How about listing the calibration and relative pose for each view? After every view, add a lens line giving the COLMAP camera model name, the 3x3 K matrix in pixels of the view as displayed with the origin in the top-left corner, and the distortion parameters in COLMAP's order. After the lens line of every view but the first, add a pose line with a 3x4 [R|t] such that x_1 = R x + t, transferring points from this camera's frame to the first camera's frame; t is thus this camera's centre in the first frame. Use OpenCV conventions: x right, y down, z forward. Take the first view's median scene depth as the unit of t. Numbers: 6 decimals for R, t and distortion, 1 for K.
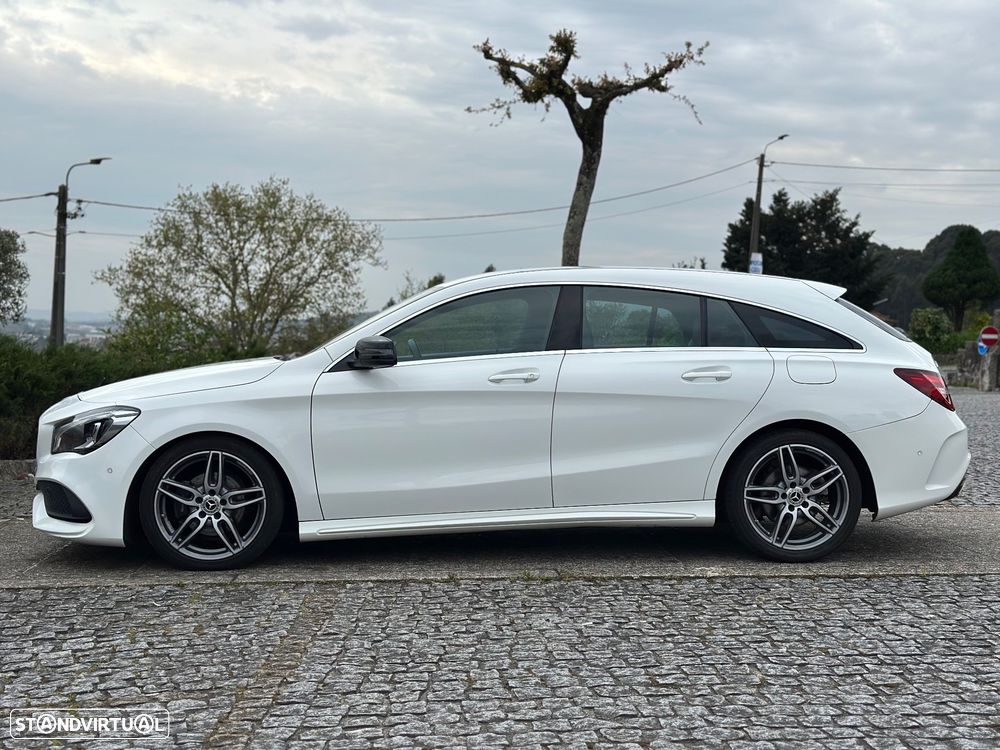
lens RADIAL K [[1396.7, 0, 498.0], [0, 1396.7, 392.8], [0, 0, 1]] dist [0.123231, 0.000000]
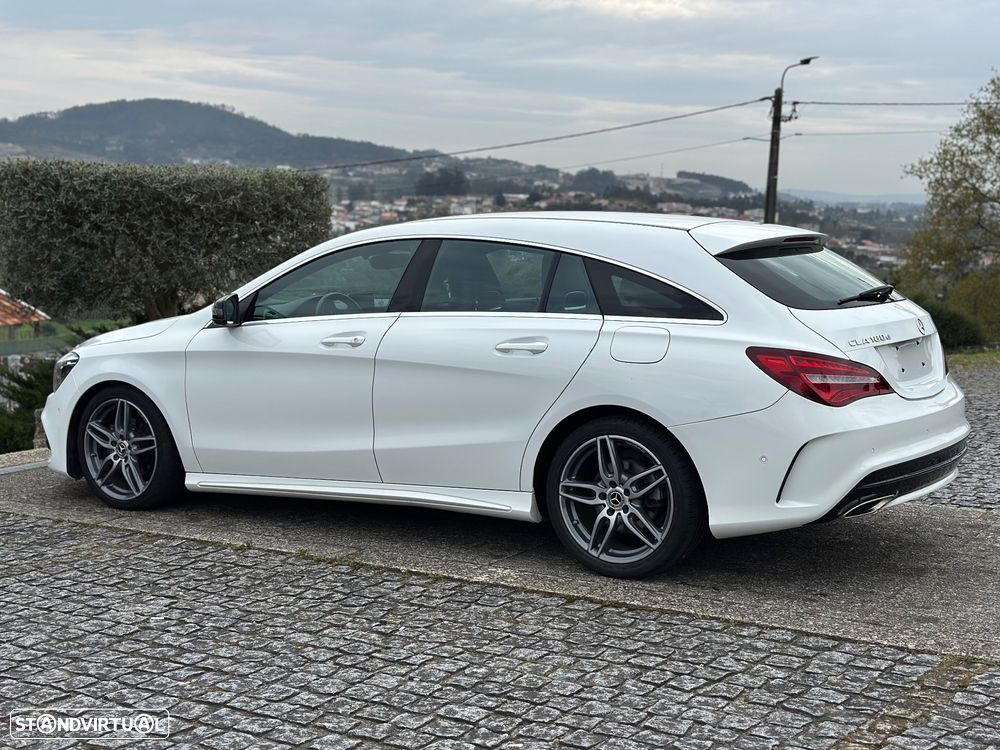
lens RADIAL K [[1396.7, 0, 491.7], [0, 1396.7, 384.2], [0, 0, 1]] dist [0.123231, 0.000000]
pose [[0.798666, 0.058607, -0.598915, 0.642070], [-0.014759, 0.996855, 0.077866, -0.055433], [0.601594, -0.053350, 0.797018, 0.309497]]
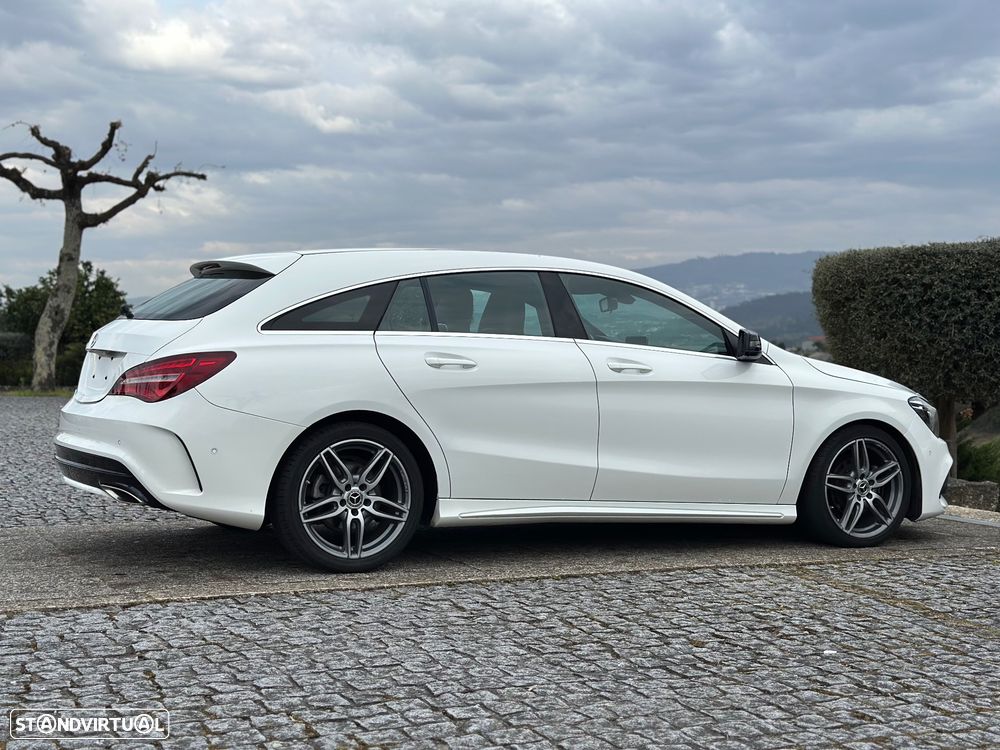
lens RADIAL K [[1396.7, 0, 502.3], [0, 1396.7, 384.0], [0, 0, 1]] dist [0.123231, 0.000000]
pose [[0.924068, 0.016472, 0.381872, -0.328200], [-0.015463, 0.999864, -0.005711, 0.006484], [-0.381914, -0.000628, 0.924197, 0.129265]]
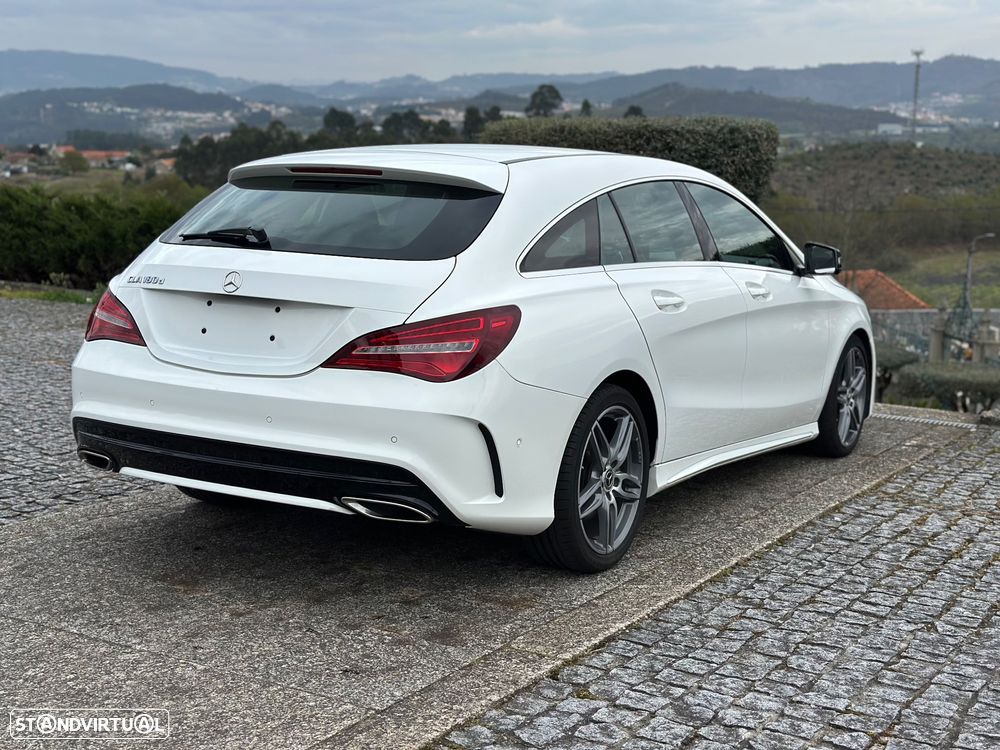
lens RADIAL K [[1396.7, 0, 502.5], [0, 1396.7, 380.1], [0, 0, 1]] dist [0.123231, 0.000000]
pose [[0.568569, -0.084226, 0.818313, -0.681998], [-0.018867, 0.993148, 0.115330, -0.055363], [-0.822419, -0.081012, 0.563084, 0.633085]]
